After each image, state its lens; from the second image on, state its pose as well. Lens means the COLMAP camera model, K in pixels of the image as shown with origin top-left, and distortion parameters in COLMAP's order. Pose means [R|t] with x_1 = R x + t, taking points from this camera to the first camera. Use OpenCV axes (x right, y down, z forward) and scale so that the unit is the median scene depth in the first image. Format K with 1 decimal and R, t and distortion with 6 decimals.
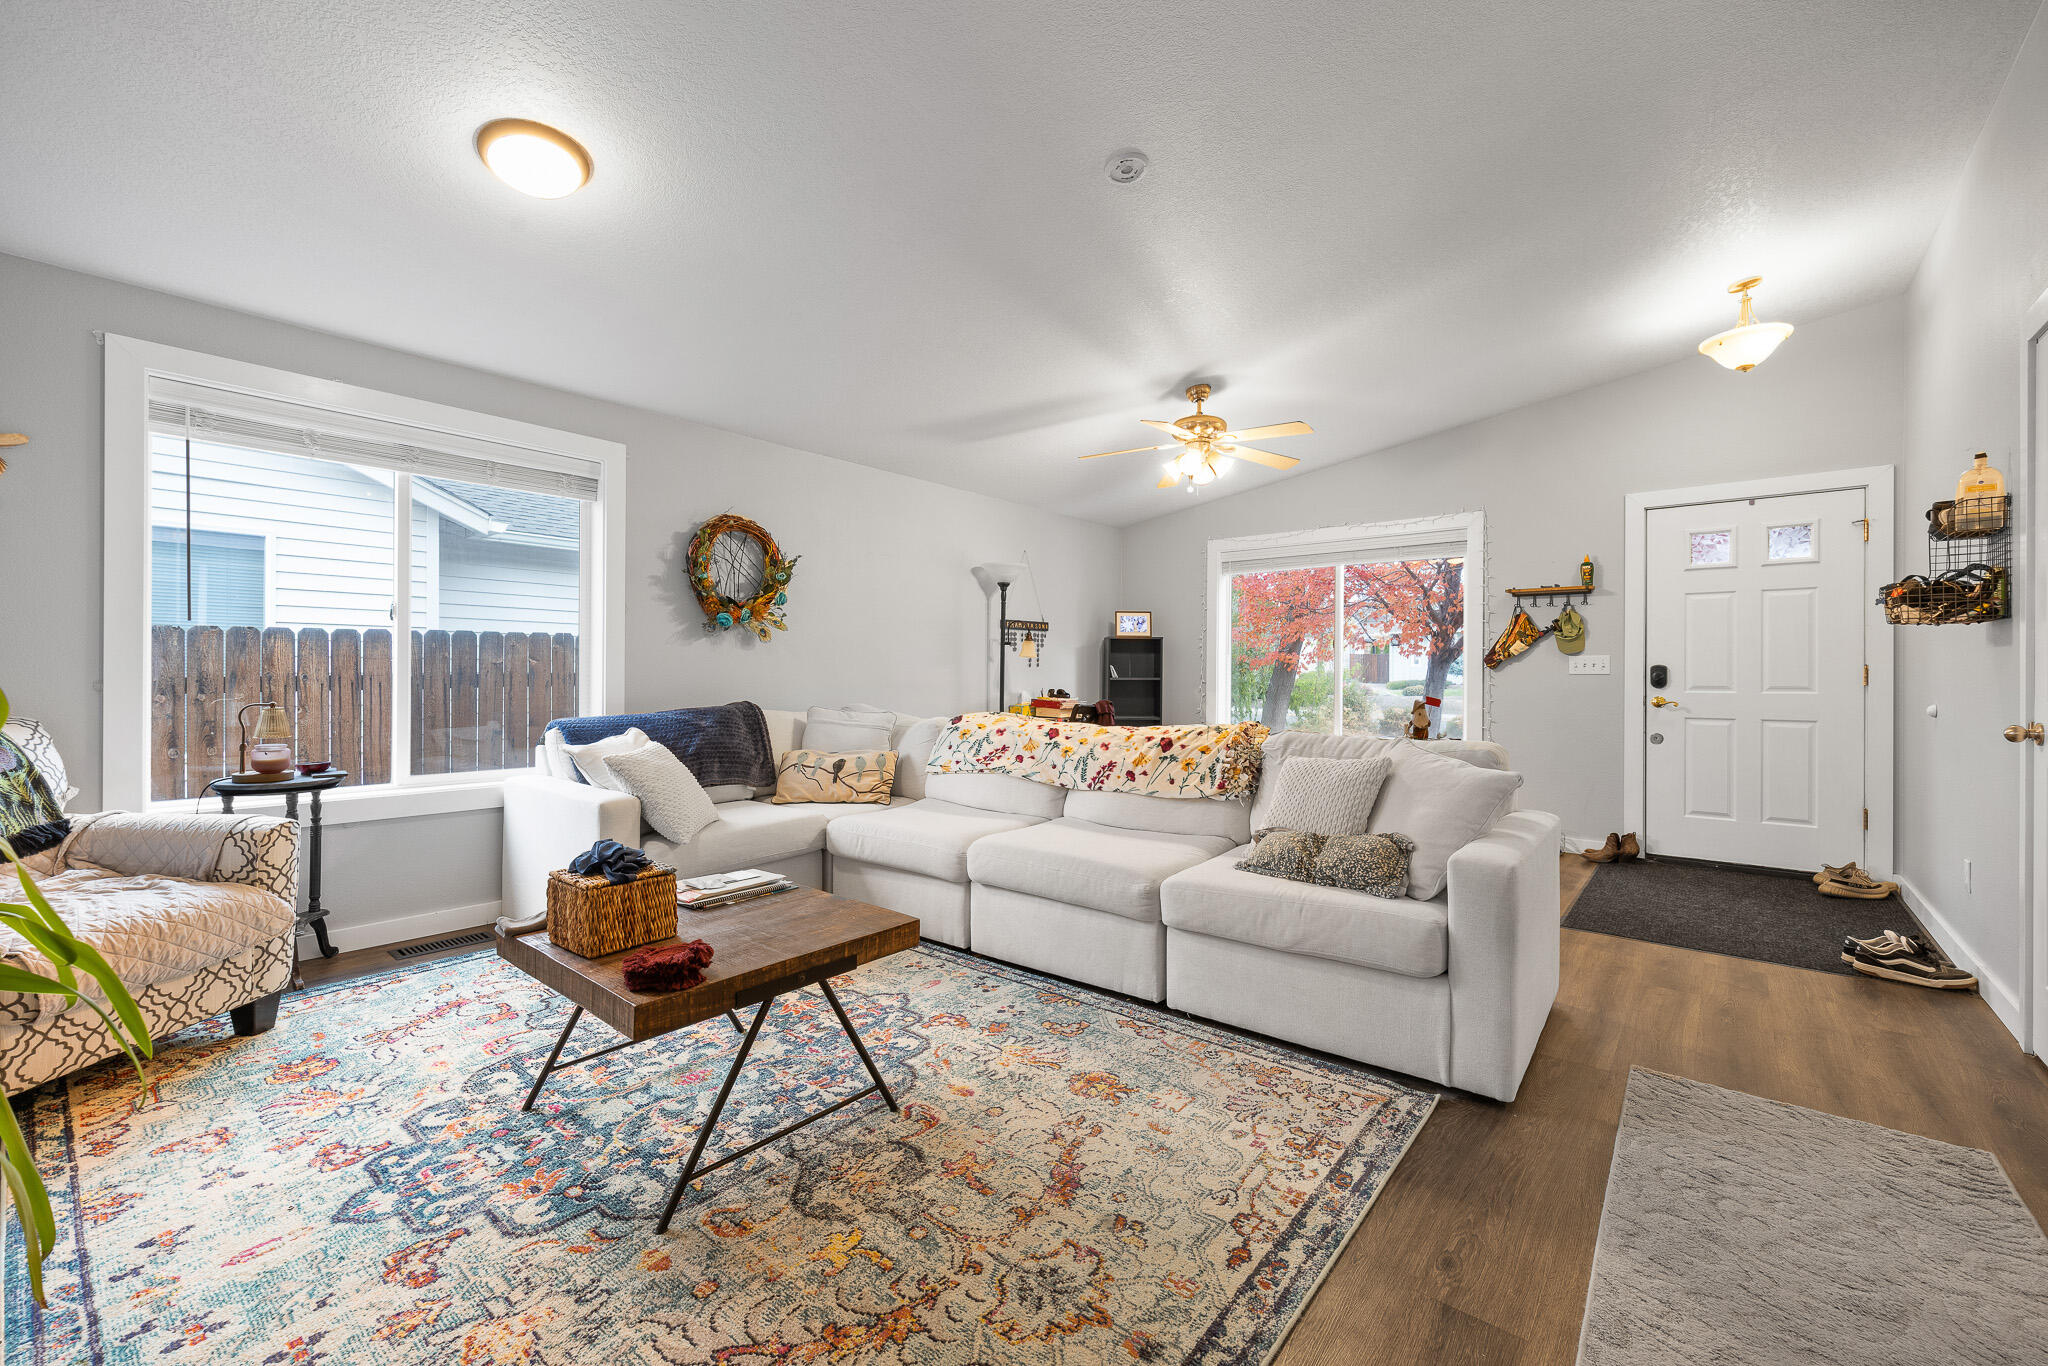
lens RADIAL K [[805.6, 0, 1024.0], [0, 805.6, 683.0], [0, 0, 1]] dist [0.000445, 0.000039]
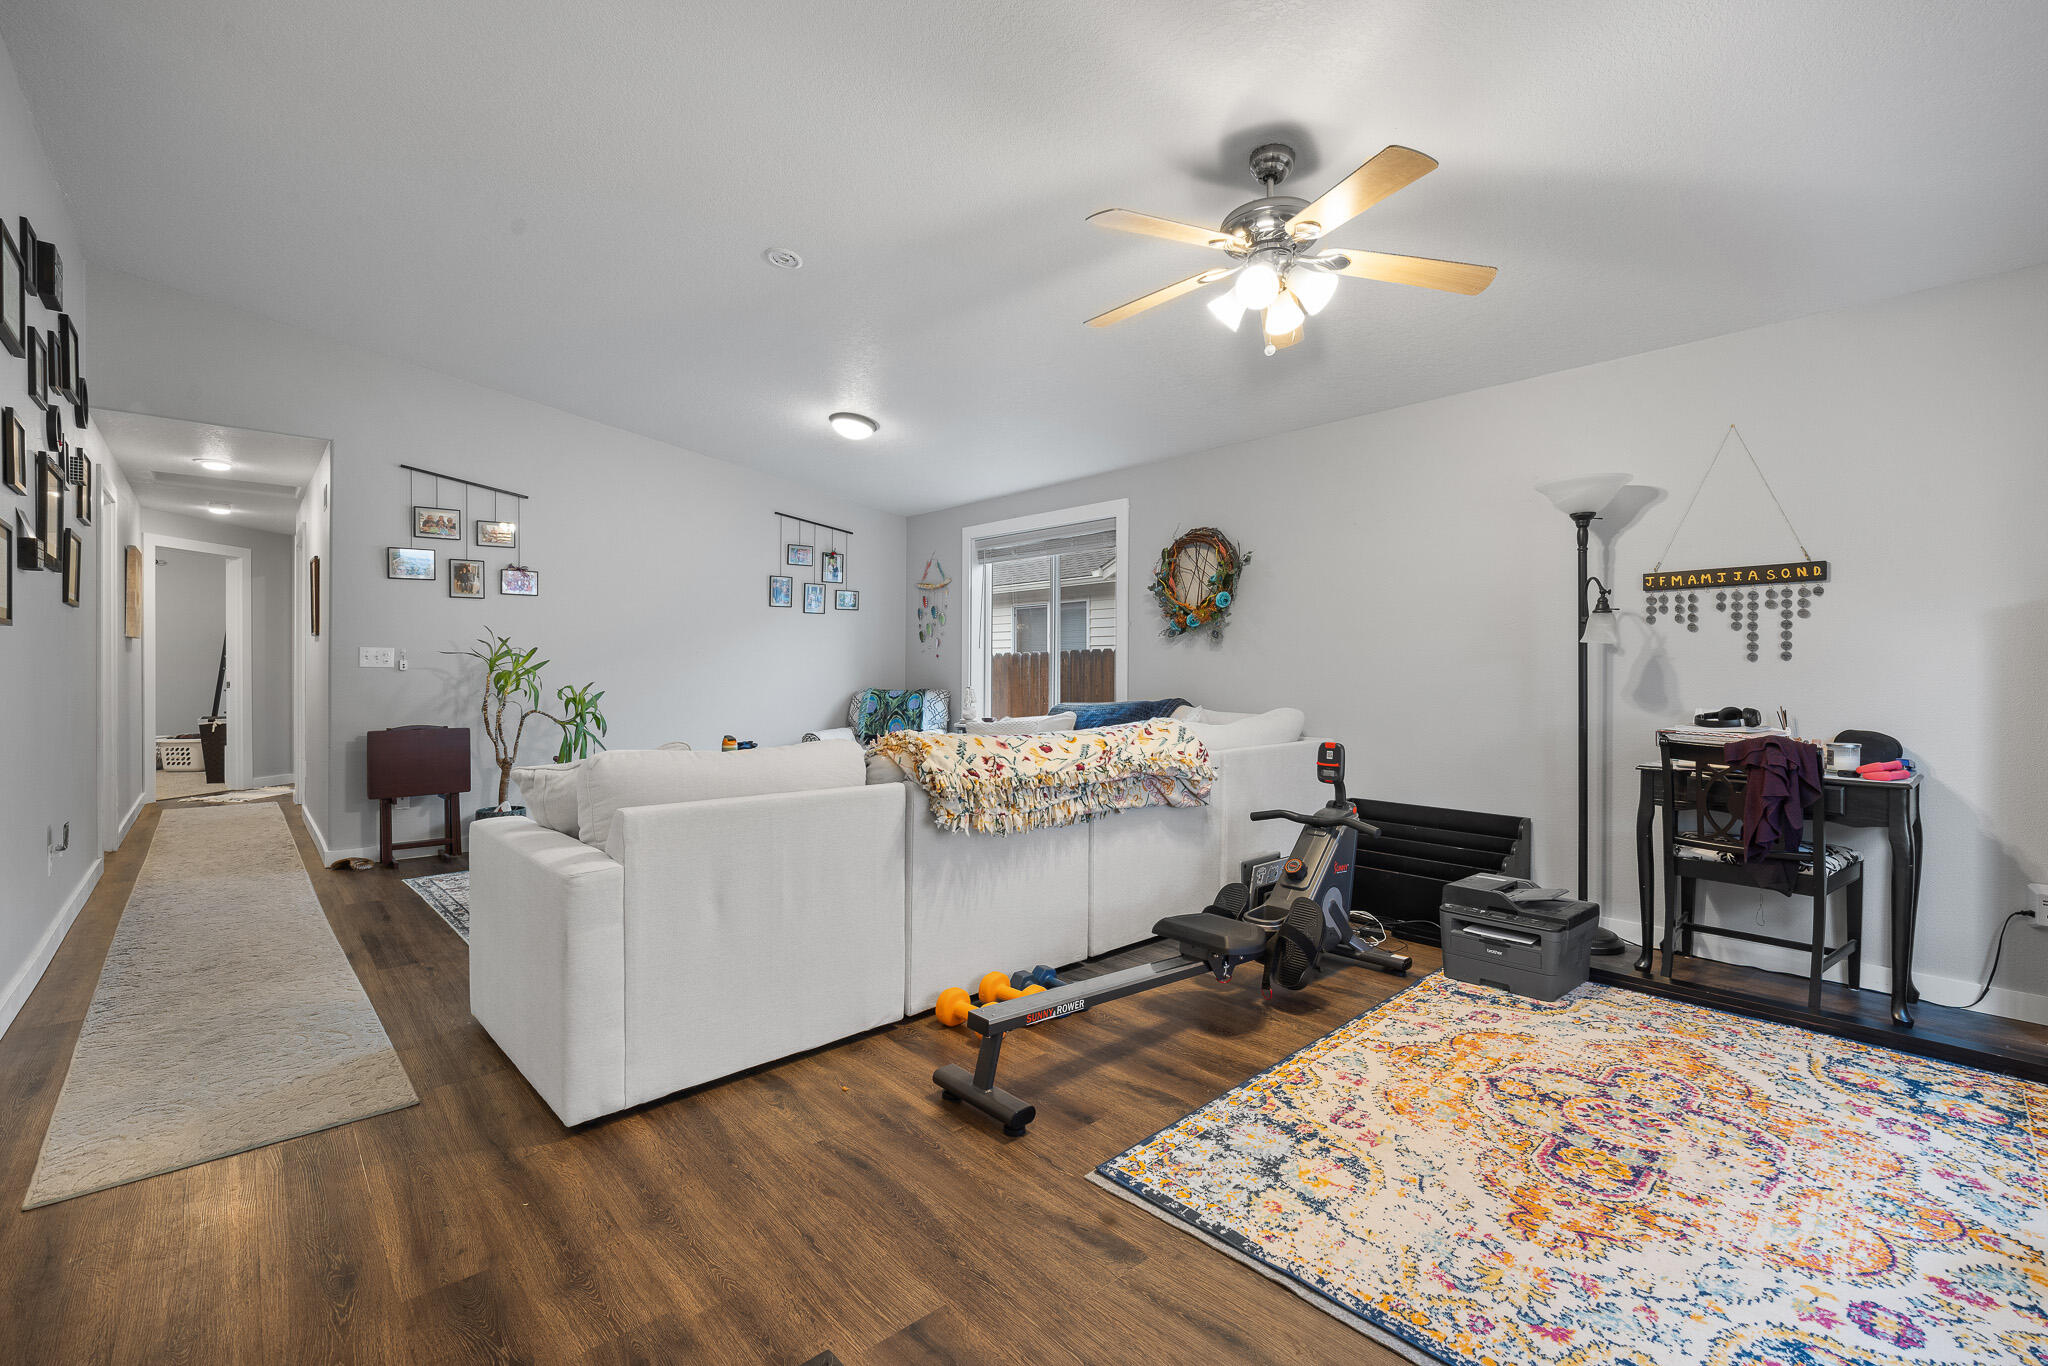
lens RADIAL K [[863.4, 0, 1024.0], [0, 863.4, 683.0], [0, 0, 1]] dist [-0.000406, -0.000048]
pose [[-0.121765, 0.005302, -0.992545, 0.854326], [-0.020567, 0.999758, 0.007864, -0.002480], [0.992346, 0.021371, -0.121626, 0.932299]]
